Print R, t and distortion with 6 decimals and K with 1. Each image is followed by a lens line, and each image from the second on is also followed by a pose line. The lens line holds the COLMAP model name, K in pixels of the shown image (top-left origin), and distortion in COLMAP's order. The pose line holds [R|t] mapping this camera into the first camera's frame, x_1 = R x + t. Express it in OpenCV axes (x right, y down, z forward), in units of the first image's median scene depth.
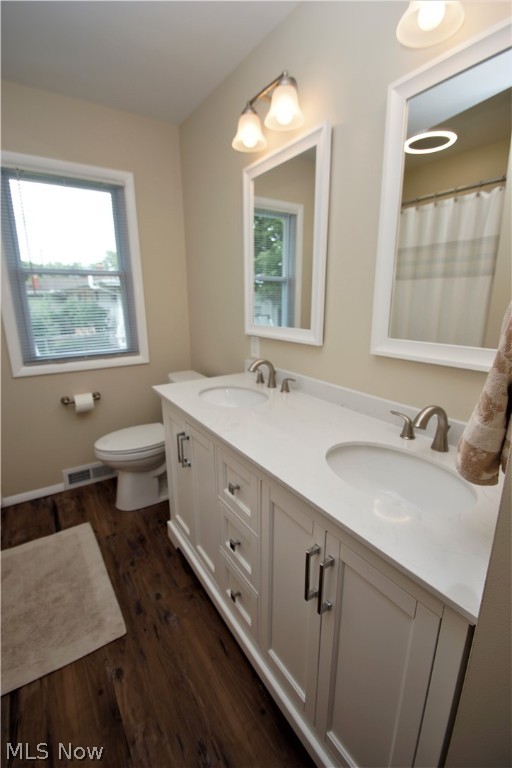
lens RADIAL K [[336.2, 0, 258.9], [0, 336.2, 378.3], [0, 0, 1]] dist [-0.013393, -0.008648]
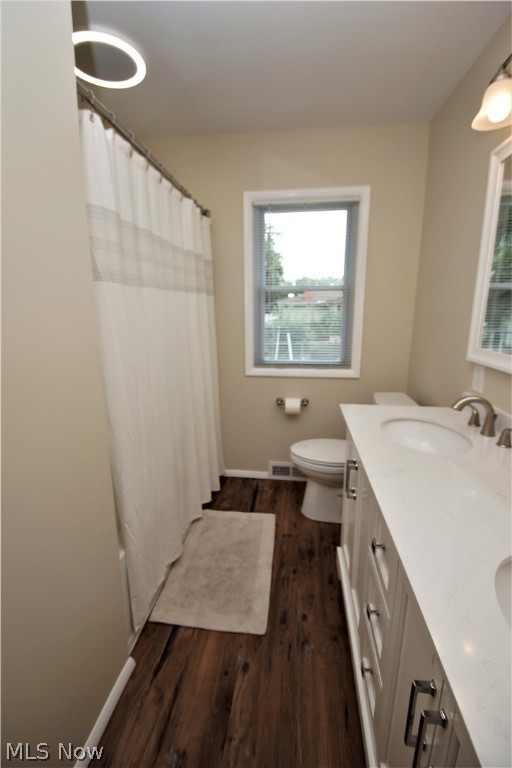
lens RADIAL K [[336.2, 0, 253.6], [0, 336.2, 378.4], [0, 0, 1]] dist [-0.013393, -0.008648]
pose [[0.743656, 0.134694, -0.654854, 0.114863], [-0.153153, 0.987770, 0.029249, -0.037878], [0.650785, 0.078542, 0.755189, 0.097719]]
